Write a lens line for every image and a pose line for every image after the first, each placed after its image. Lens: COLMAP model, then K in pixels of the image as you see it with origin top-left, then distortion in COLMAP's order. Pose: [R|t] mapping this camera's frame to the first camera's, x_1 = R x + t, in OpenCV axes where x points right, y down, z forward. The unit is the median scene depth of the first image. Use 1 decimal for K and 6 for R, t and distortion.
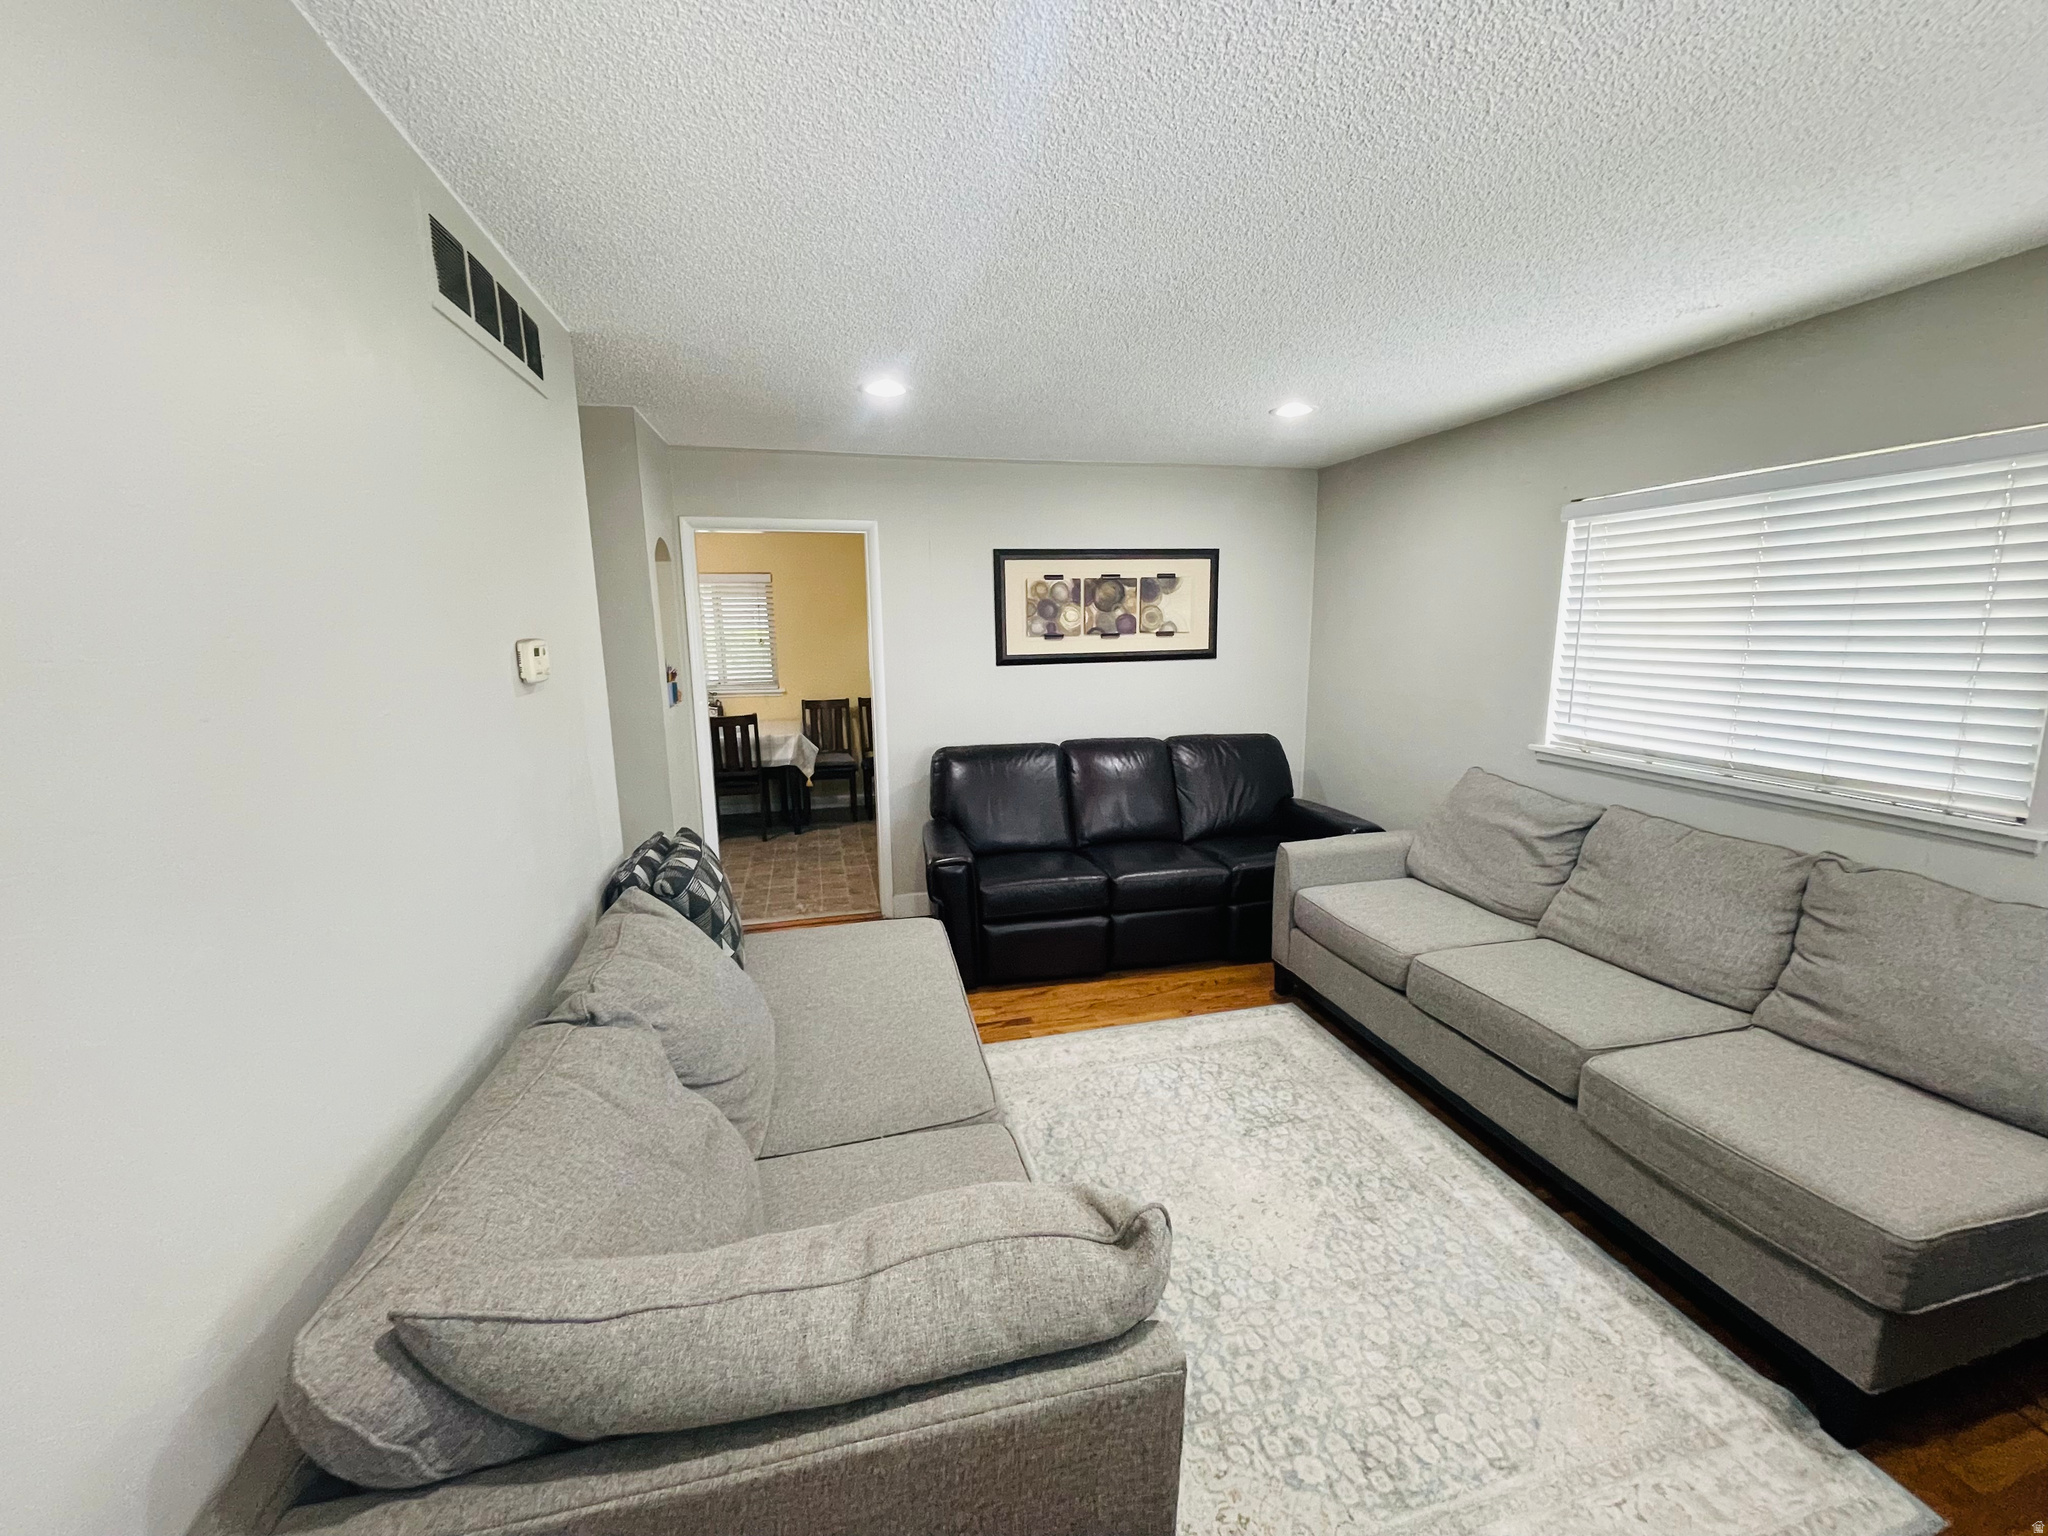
lens RADIAL K [[826.2, 0, 1030.8], [0, 826.2, 773.1], [0, 0, 1]] dist [-0.000993, -0.000152]
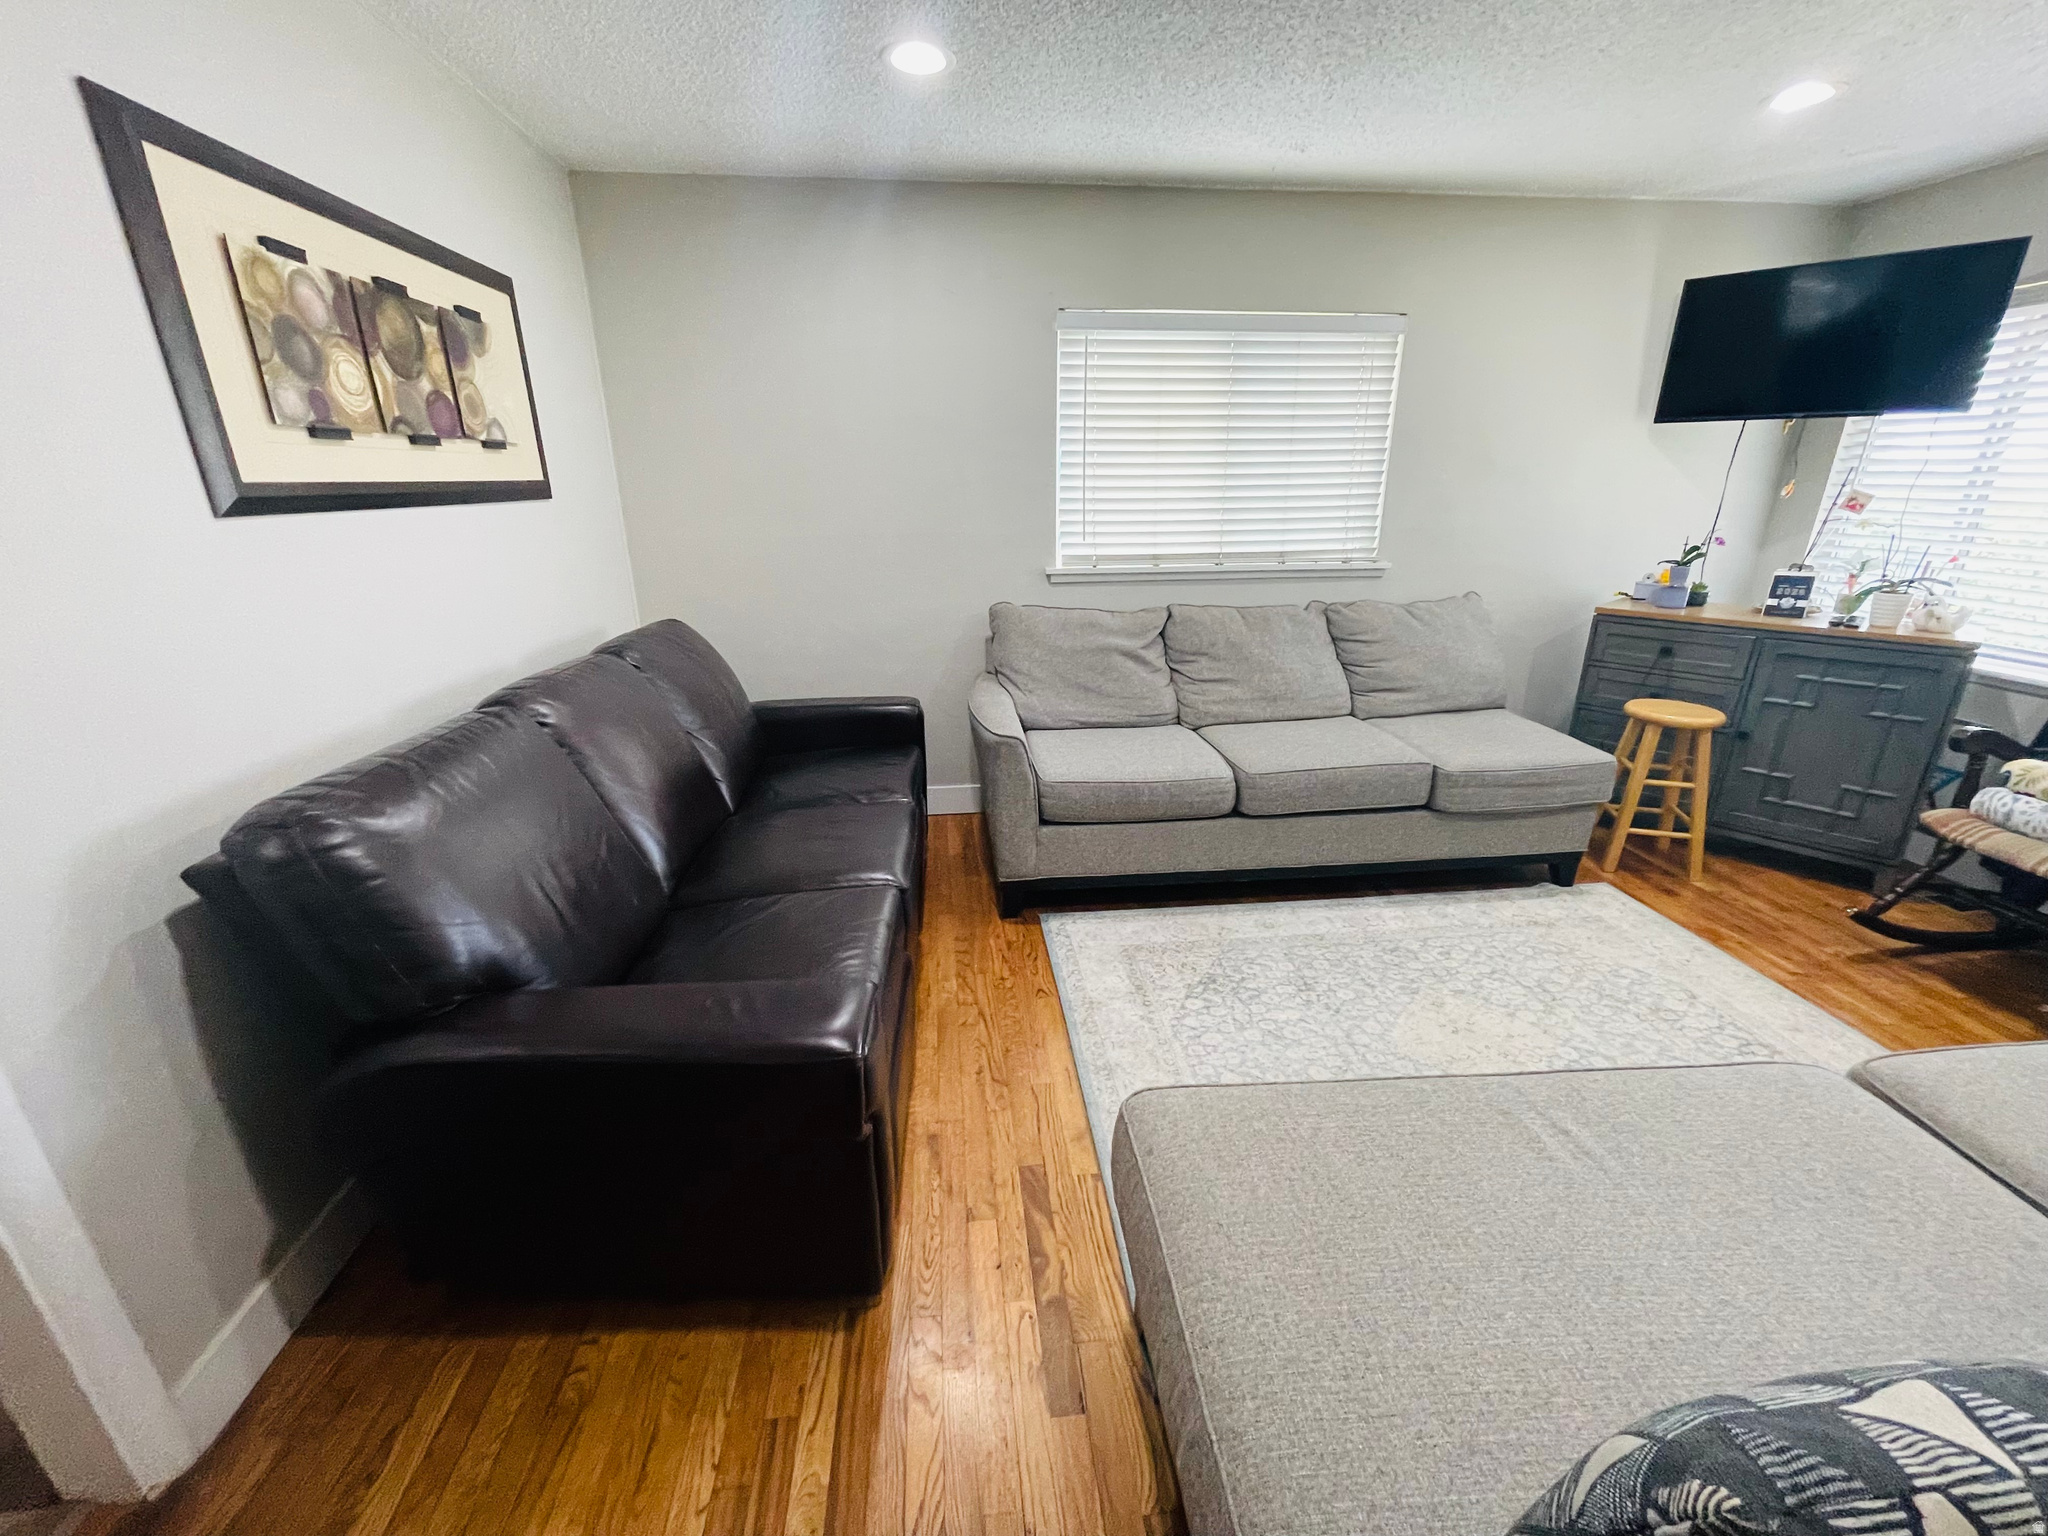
lens RADIAL K [[834.4, 0, 1024.0], [0, 834.4, 768.0], [0, 0, 1]] dist [0.001406, 0.000211]
pose [[0.141442, -0.311522, 0.939653, -0.433519], [0.182882, 0.941081, 0.284467, -0.100967], [-0.972907, 0.131610, 0.190080, 0.879141]]
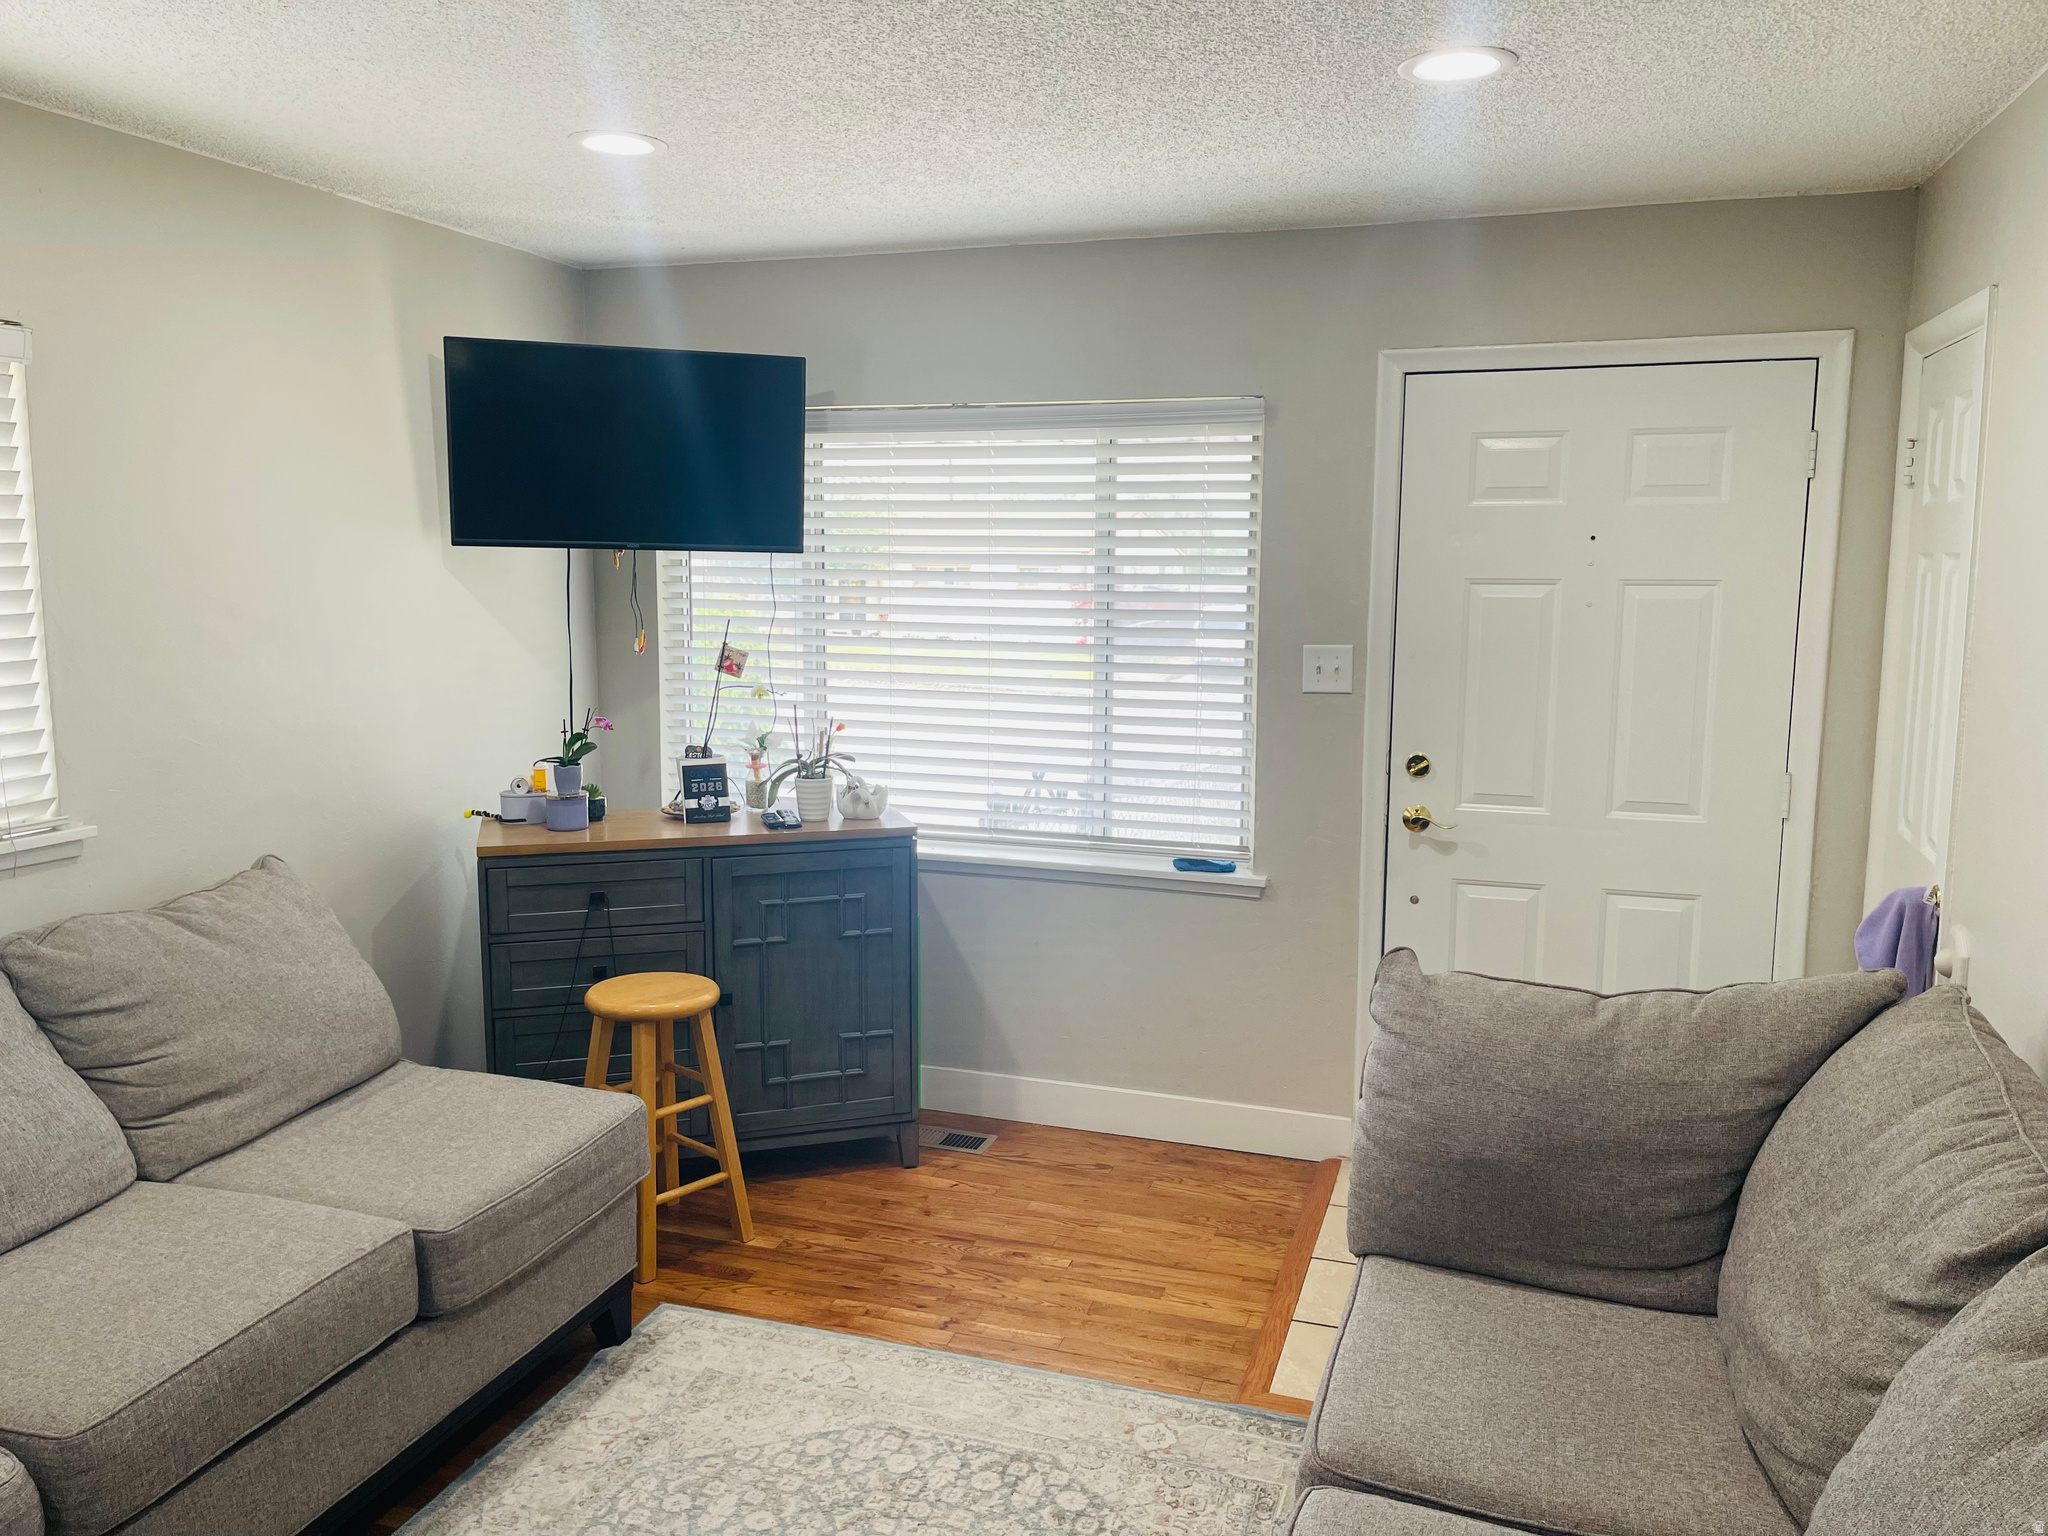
lens RADIAL K [[1529.2, 0, 1021.5], [0, 1529.2, 761.1], [0, 0, 1]] dist [0.063435, -0.084687]
pose [[-0.840625, -0.061155, 0.538154, -0.224932], [0.105760, 0.955944, 0.273836, -0.186496], [-0.531192, 0.287109, -0.797122, 1.017988]]
